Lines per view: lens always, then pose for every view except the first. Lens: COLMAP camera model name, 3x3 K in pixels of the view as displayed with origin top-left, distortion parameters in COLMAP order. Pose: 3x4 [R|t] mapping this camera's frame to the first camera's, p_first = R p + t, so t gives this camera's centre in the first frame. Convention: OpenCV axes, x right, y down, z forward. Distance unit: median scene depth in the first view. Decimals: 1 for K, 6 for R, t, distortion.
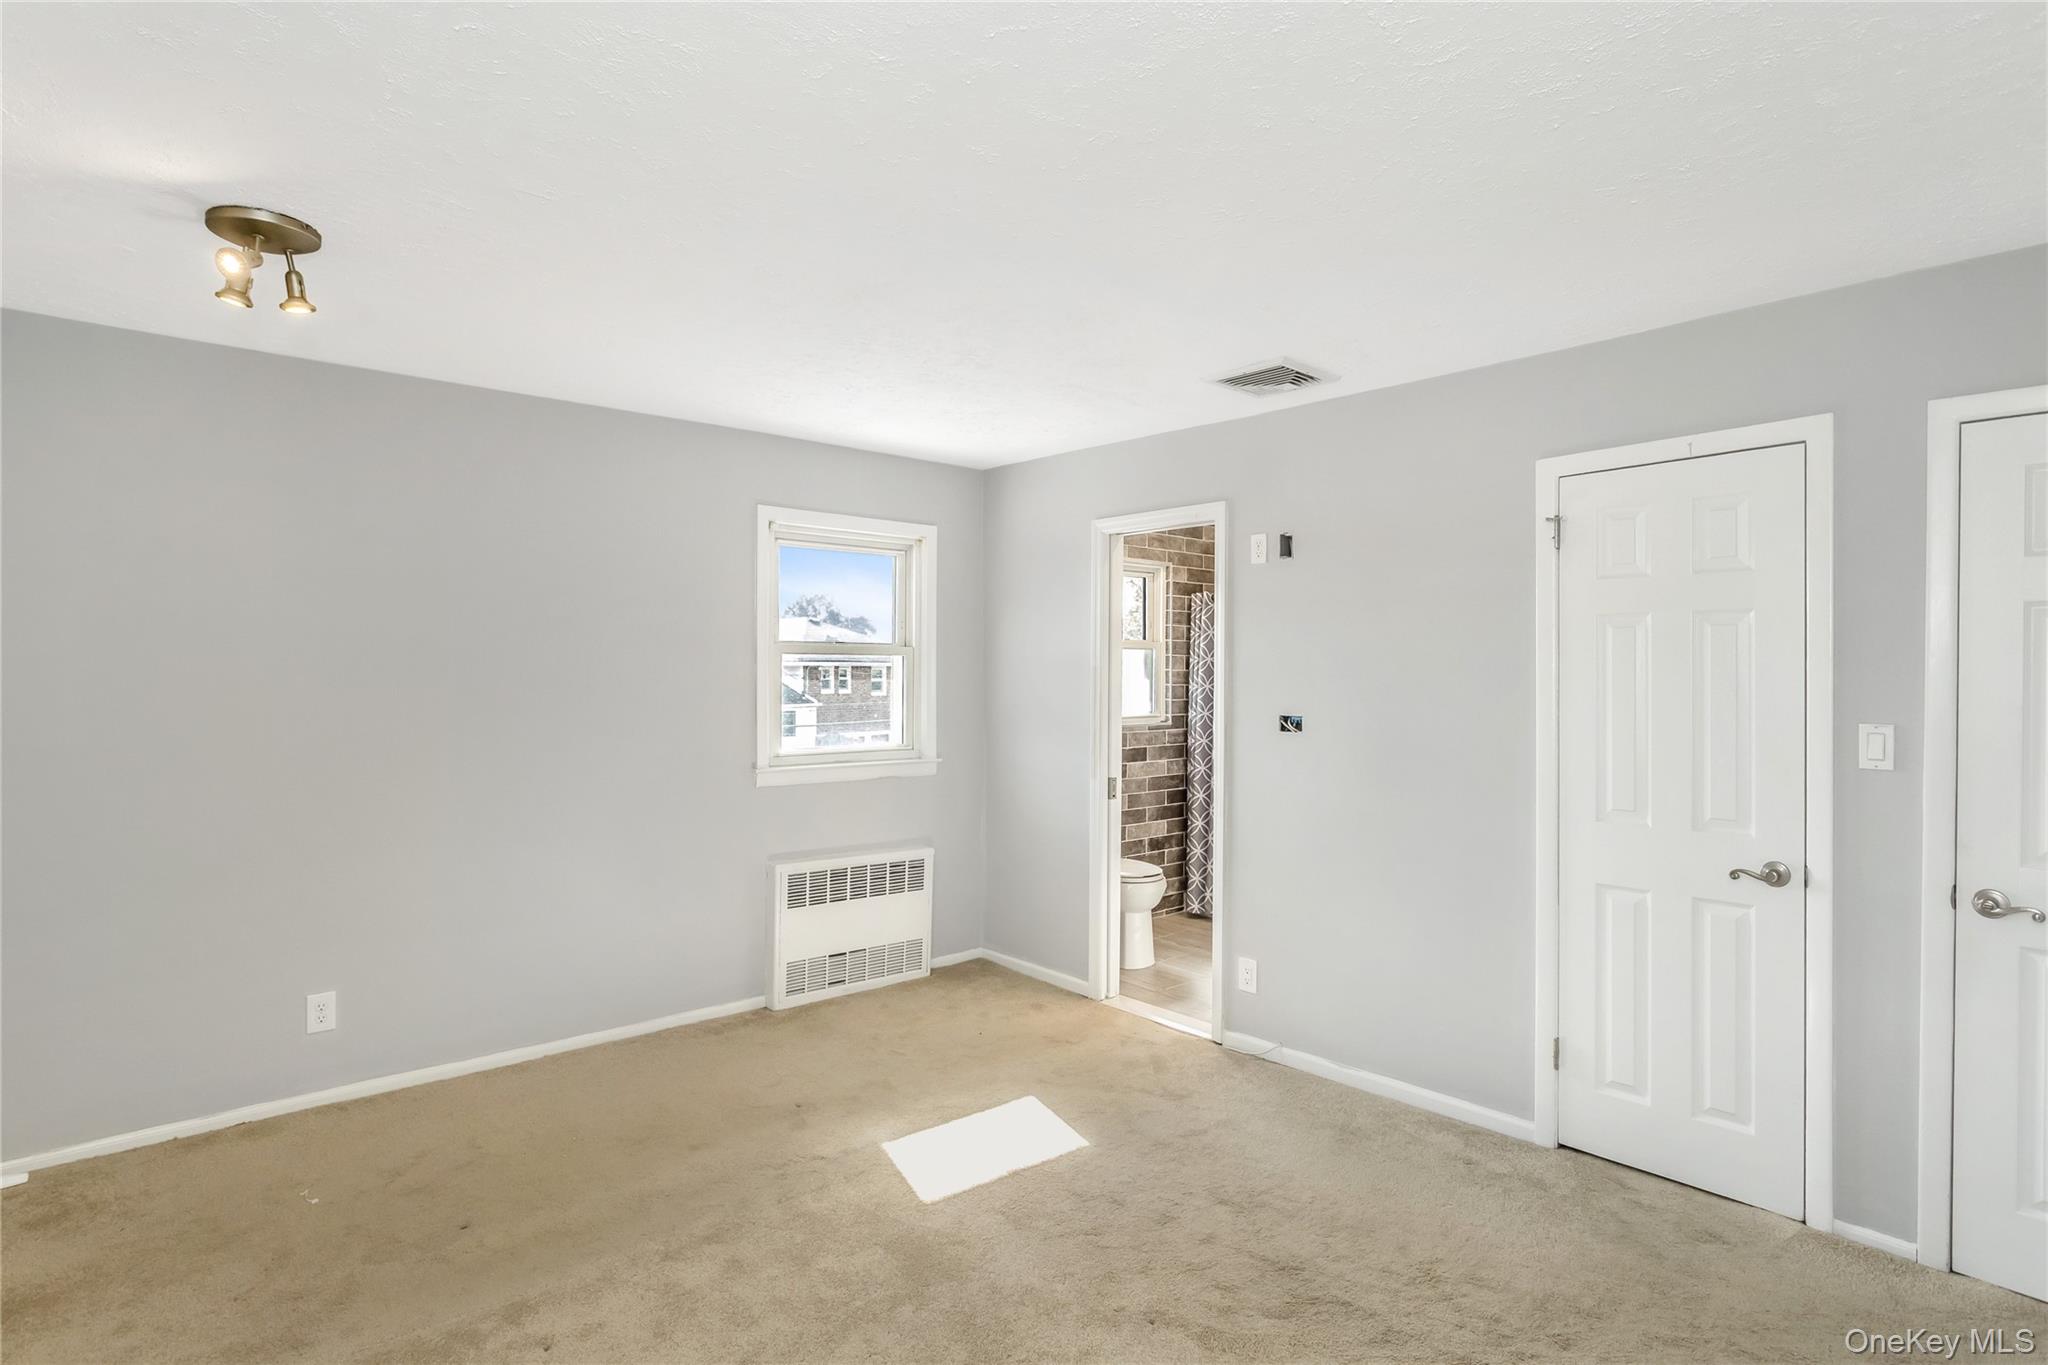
lens RADIAL K [[1074.0, 0, 1018.5], [0, 1074.0, 670.5], [0, 0, 1]] dist [-0.004133, 0.002759]
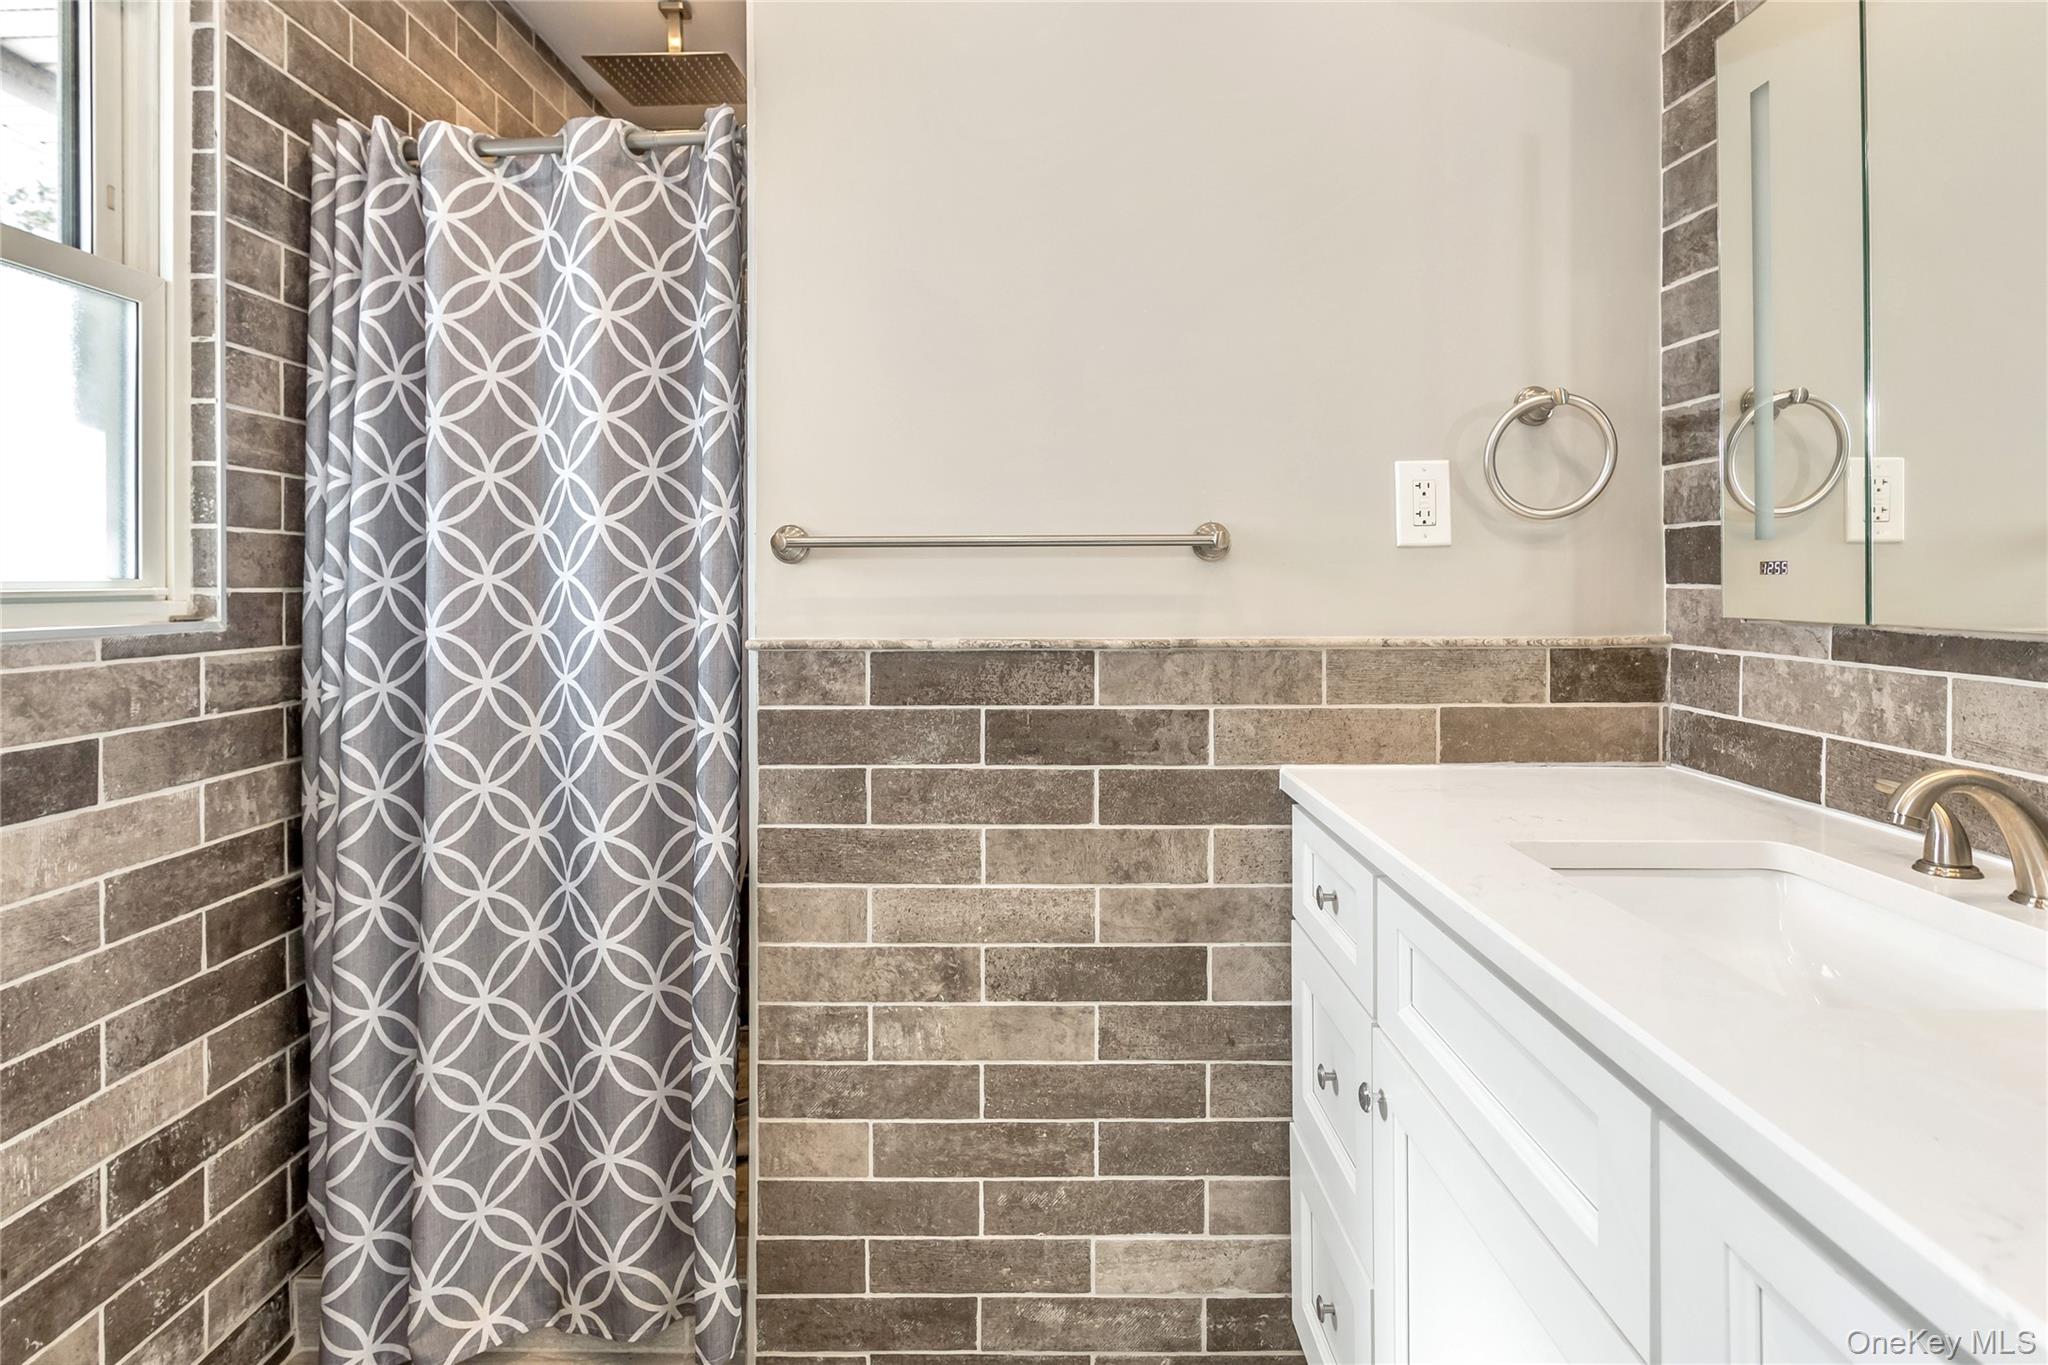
lens RADIAL K [[1074.0, 0, 1030.8], [0, 1074.0, 590.3], [0, 0, 1]] dist [-0.004133, 0.002759]
pose [[0.658230, -0.010616, 0.752742, 0.080039], [0.004761, 0.999939, 0.009939, 0.039772], [-0.752802, -0.002959, 0.658241, 0.705071]]
